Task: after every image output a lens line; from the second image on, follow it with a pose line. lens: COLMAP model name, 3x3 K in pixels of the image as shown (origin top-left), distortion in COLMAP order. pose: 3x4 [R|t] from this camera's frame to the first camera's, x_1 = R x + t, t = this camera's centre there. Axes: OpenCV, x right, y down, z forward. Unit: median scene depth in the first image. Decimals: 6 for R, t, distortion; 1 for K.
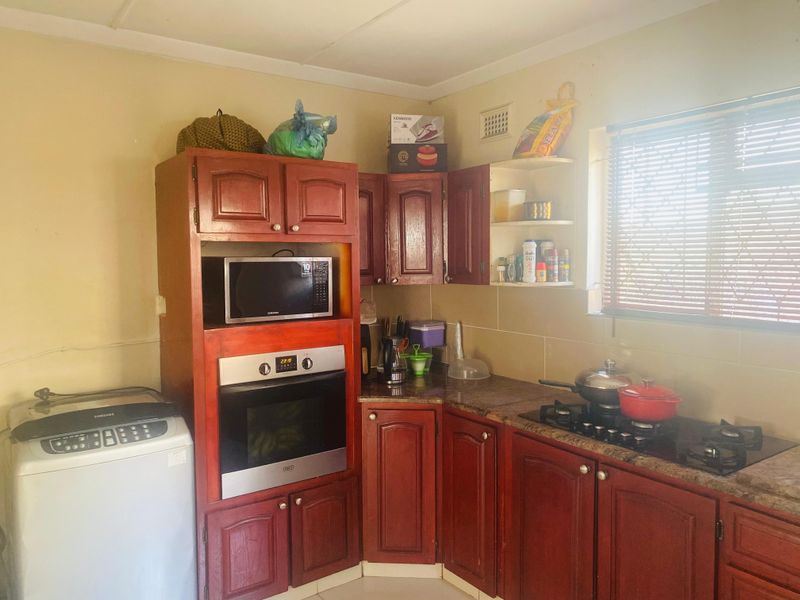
lens RADIAL K [[592.3, 0, 400.2], [0, 592.3, 290.6], [0, 0, 1]] dist [0.085194, -0.102700]
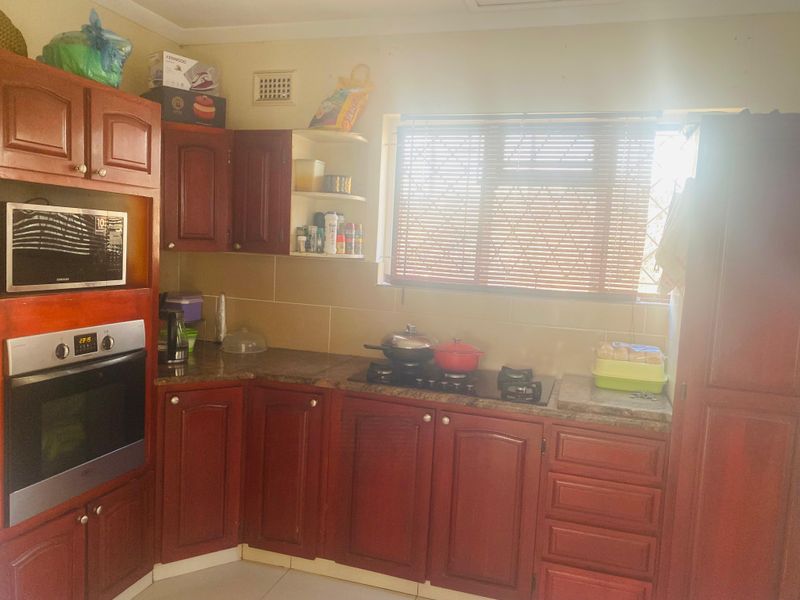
lens RADIAL K [[595.5, 0, 396.4], [0, 595.5, 296.9], [0, 0, 1]] dist [0.091619, -0.137382]
pose [[0.798962, -0.005149, 0.601360, -0.317210], [-0.022461, 0.999010, 0.038395, 0.019094], [-0.600962, -0.044183, 0.798055, 0.103906]]
